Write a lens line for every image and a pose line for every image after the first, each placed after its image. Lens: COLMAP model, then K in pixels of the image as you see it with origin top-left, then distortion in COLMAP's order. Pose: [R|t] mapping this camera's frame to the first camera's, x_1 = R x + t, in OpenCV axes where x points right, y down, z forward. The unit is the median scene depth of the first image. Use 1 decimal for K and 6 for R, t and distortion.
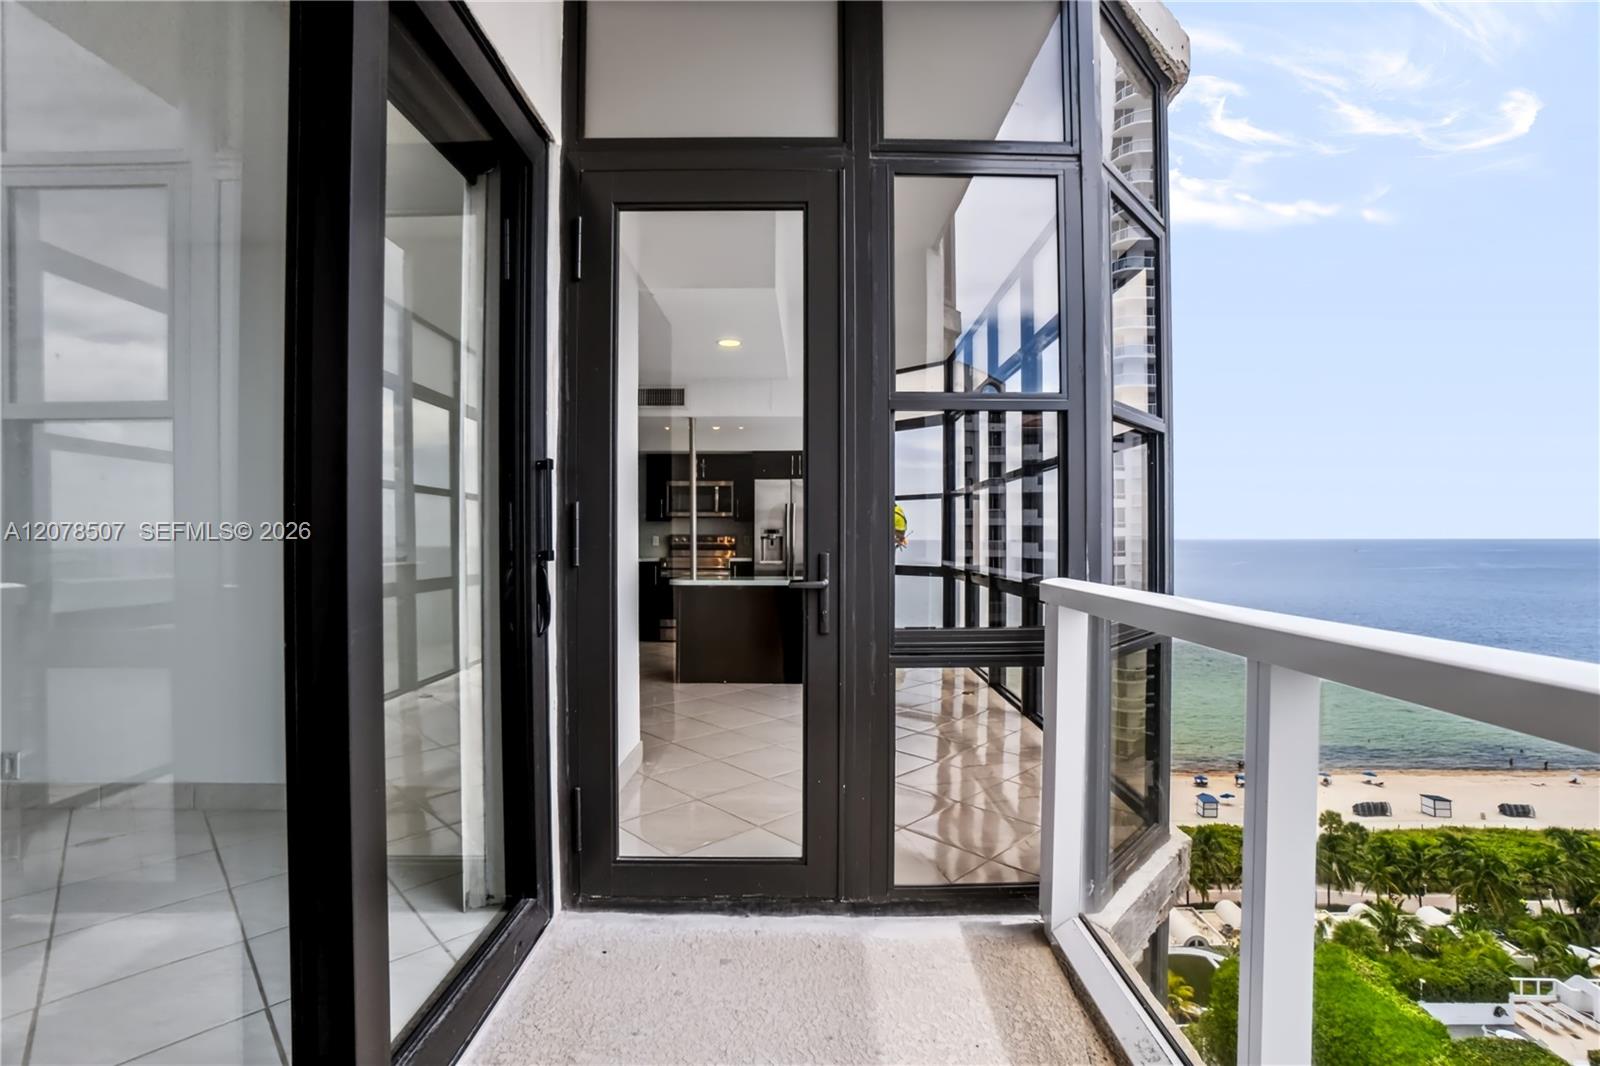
lens RADIAL K [[719.9, 0, 808.5], [0, 719.9, 534.6], [0, 0, 1]] dist [-0.051873, 0.019715]
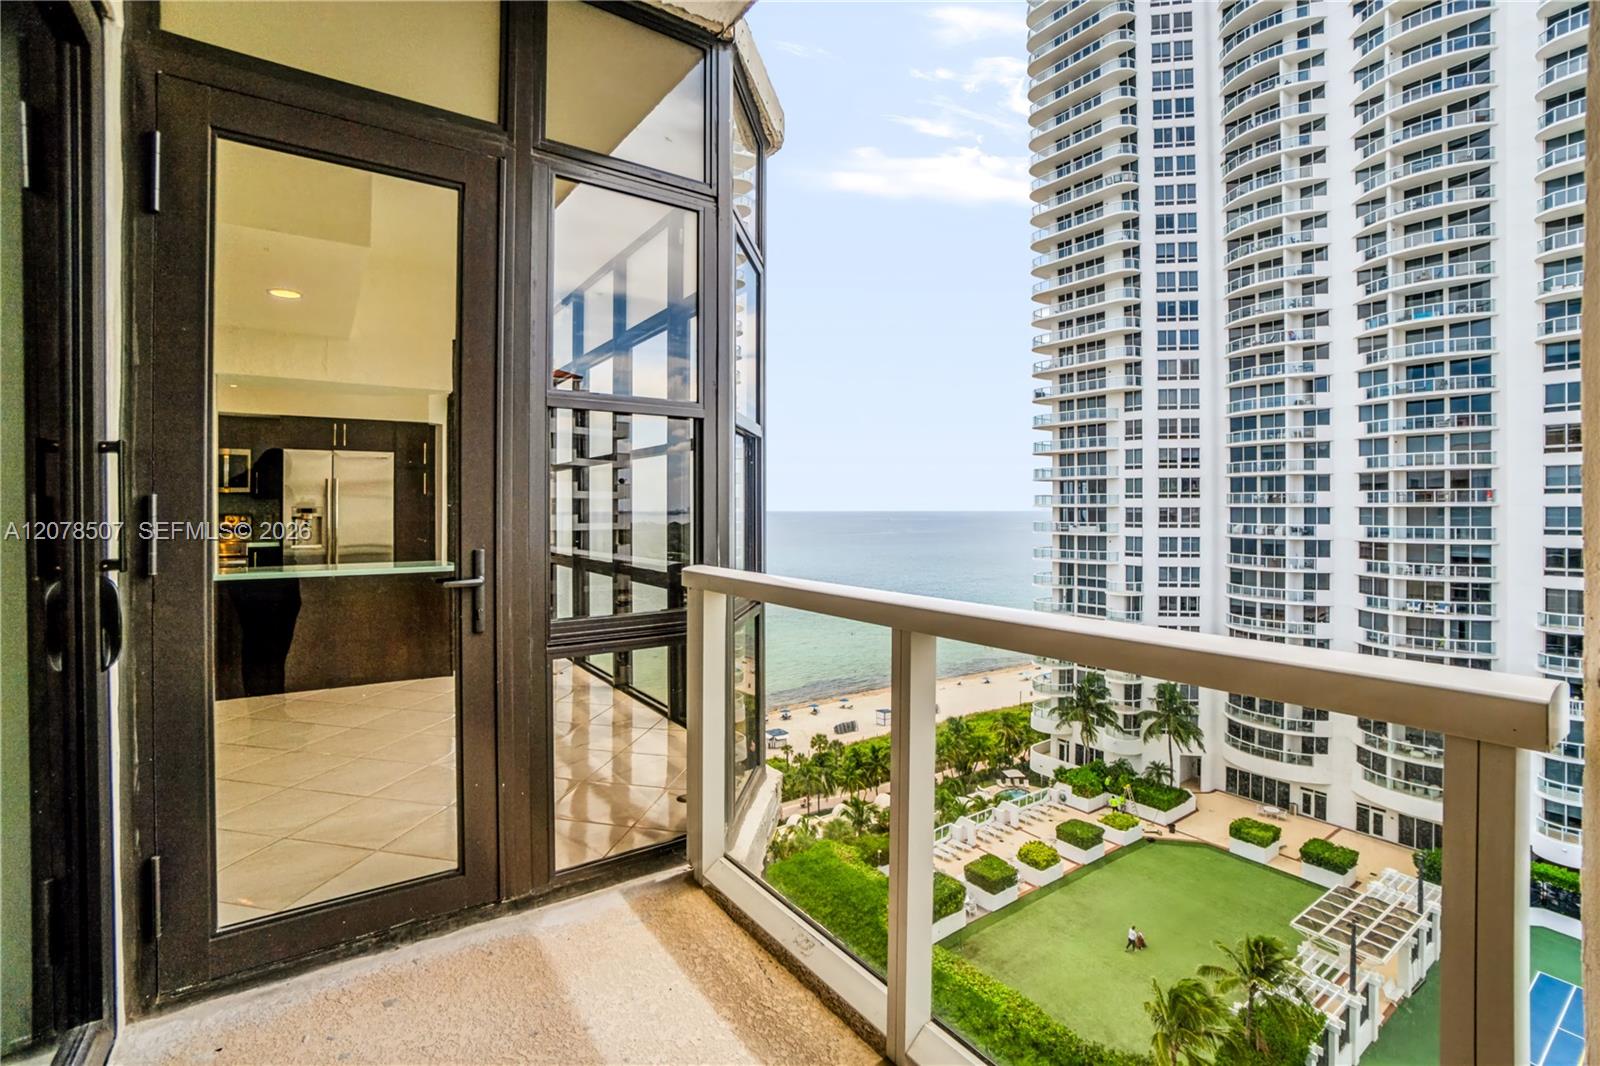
lens RADIAL K [[719.9, 0, 788.8], [0, 719.9, 510.2], [0, 0, 1]] dist [-0.051873, 0.019715]
pose [[0.826123, -0.000296, 0.563490, -0.172858], [-0.002524, 0.999988, 0.004225, -0.032857], [-0.563485, -0.004913, 0.826112, -0.029105]]
